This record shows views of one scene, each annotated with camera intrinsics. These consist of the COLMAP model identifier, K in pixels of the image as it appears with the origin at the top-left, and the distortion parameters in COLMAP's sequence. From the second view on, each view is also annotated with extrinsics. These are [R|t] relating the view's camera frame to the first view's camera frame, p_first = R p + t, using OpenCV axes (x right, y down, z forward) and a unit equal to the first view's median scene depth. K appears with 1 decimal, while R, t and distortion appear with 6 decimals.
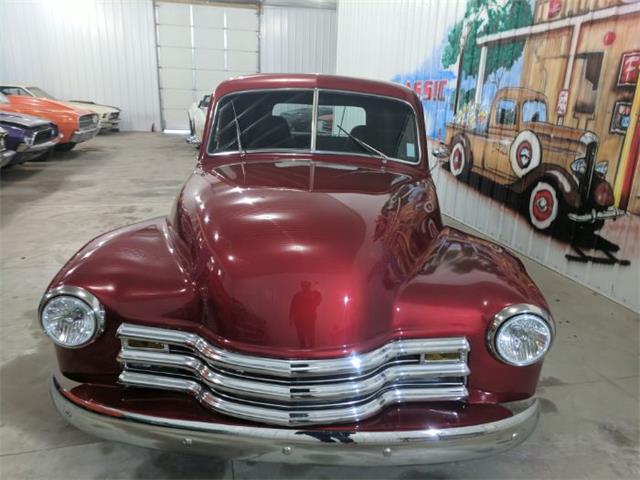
lens RADIAL K [[478.2, 0, 318.2], [0, 478.2, 239.4], [0, 0, 1]] dist [0.007684, 0.014728]
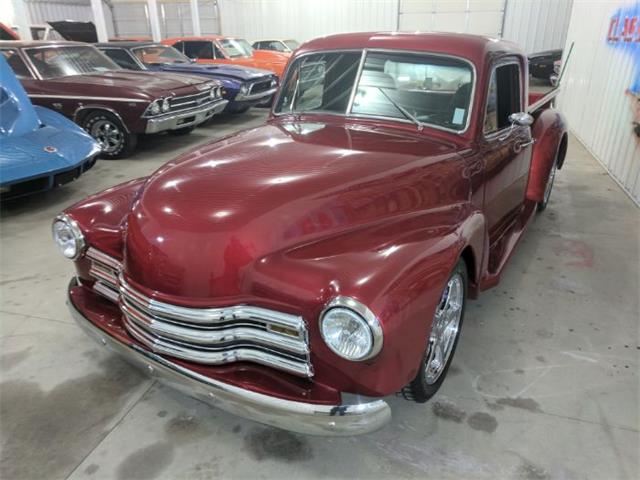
lens RADIAL K [[478.2, 0, 318.2], [0, 478.2, 239.4], [0, 0, 1]] dist [0.007684, 0.014728]
pose [[0.859078, 0.159956, -0.486209, 0.332737], [-0.105944, 0.984913, 0.136833, -0.041609], [0.500760, -0.066039, 0.863063, 0.065014]]
